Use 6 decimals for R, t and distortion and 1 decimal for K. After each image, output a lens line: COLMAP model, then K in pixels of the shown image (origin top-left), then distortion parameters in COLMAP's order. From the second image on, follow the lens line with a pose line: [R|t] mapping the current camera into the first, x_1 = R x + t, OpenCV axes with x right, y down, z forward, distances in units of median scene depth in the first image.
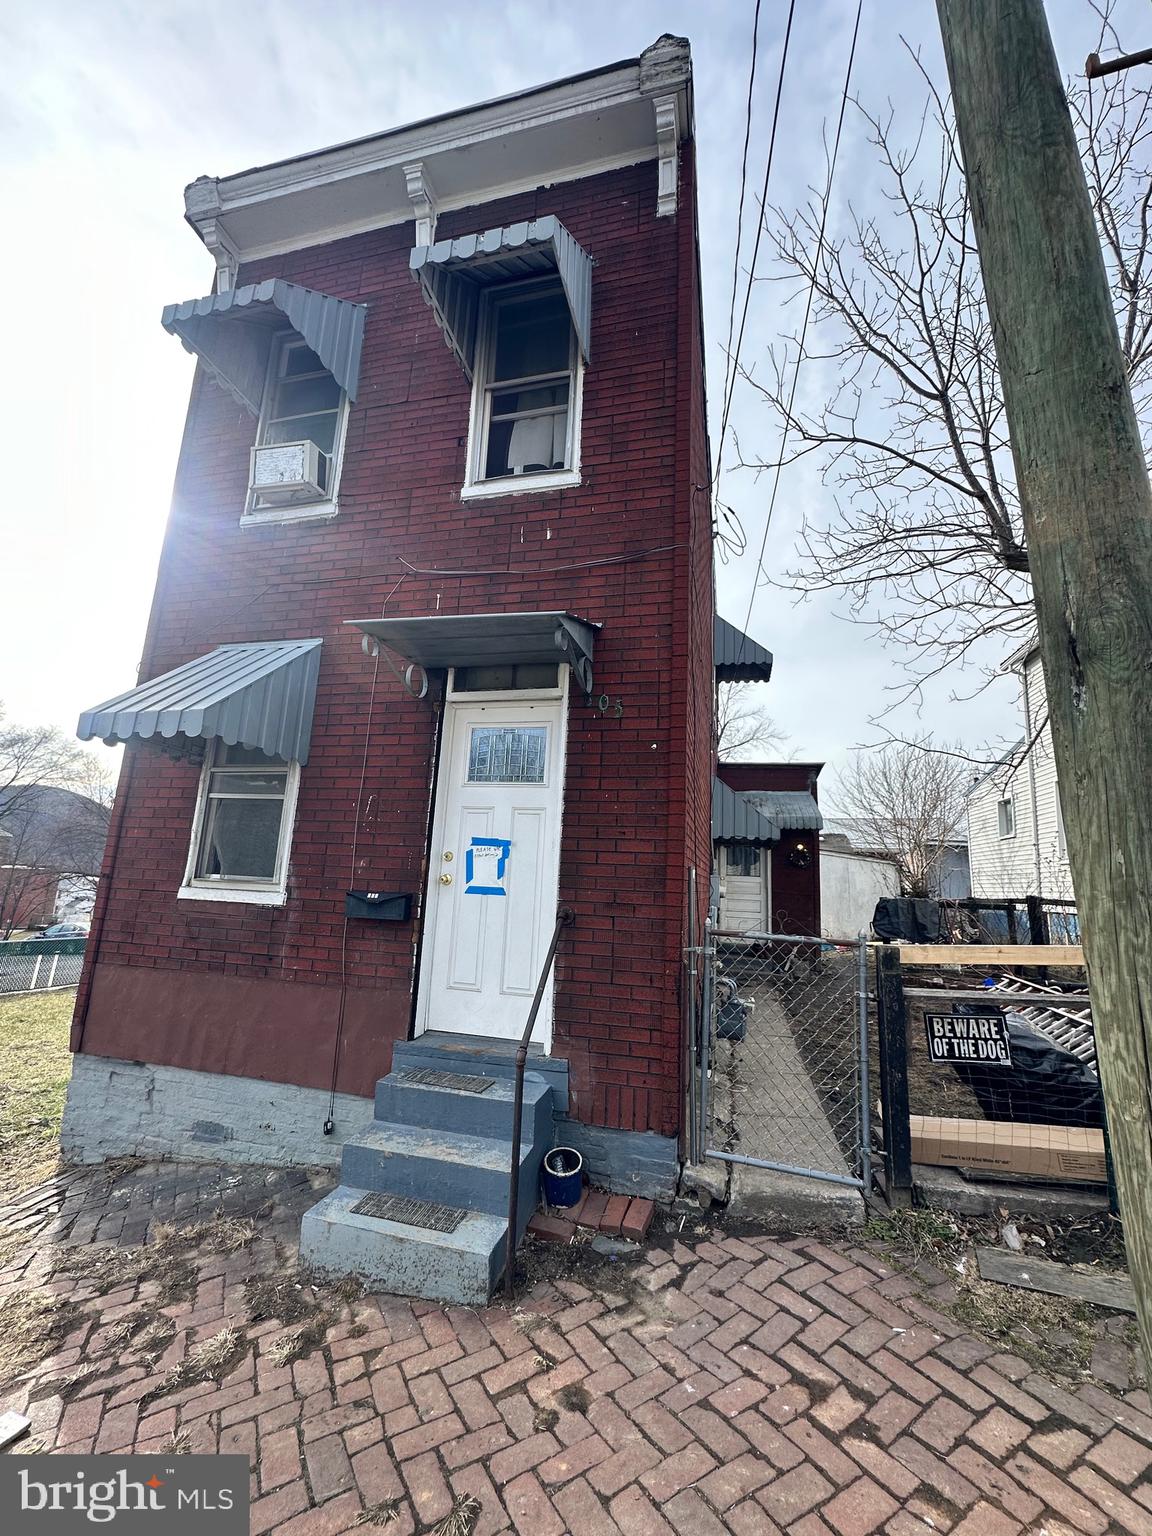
lens RADIAL K [[618.7, 0, 577.0], [0, 618.7, 767.6], [0, 0, 1]] dist [-0.001652, -0.000099]
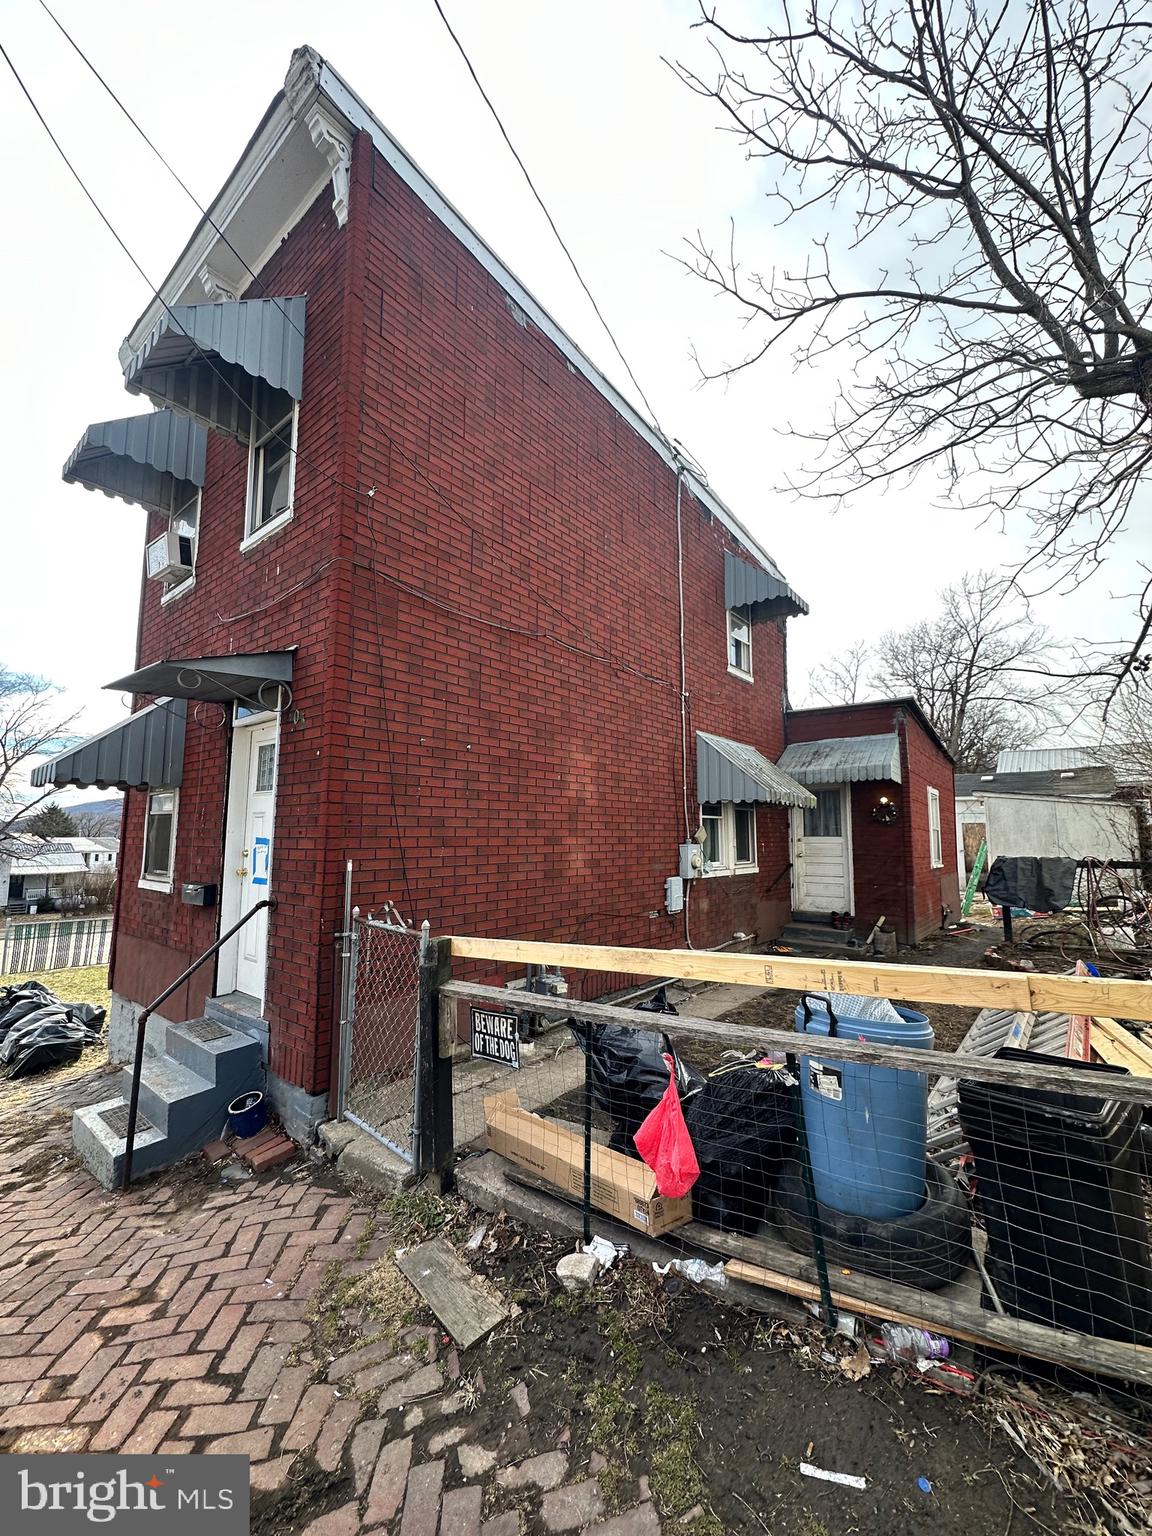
lens RADIAL K [[618.7, 0, 575.1], [0, 618.7, 769.7], [0, 0, 1]] dist [-0.001652, -0.000099]
pose [[0.902503, -0.088528, -0.421486, 1.197180], [0.117803, 0.992067, 0.043873, 0.000944], [0.414259, -0.089248, 0.905773, 0.221992]]
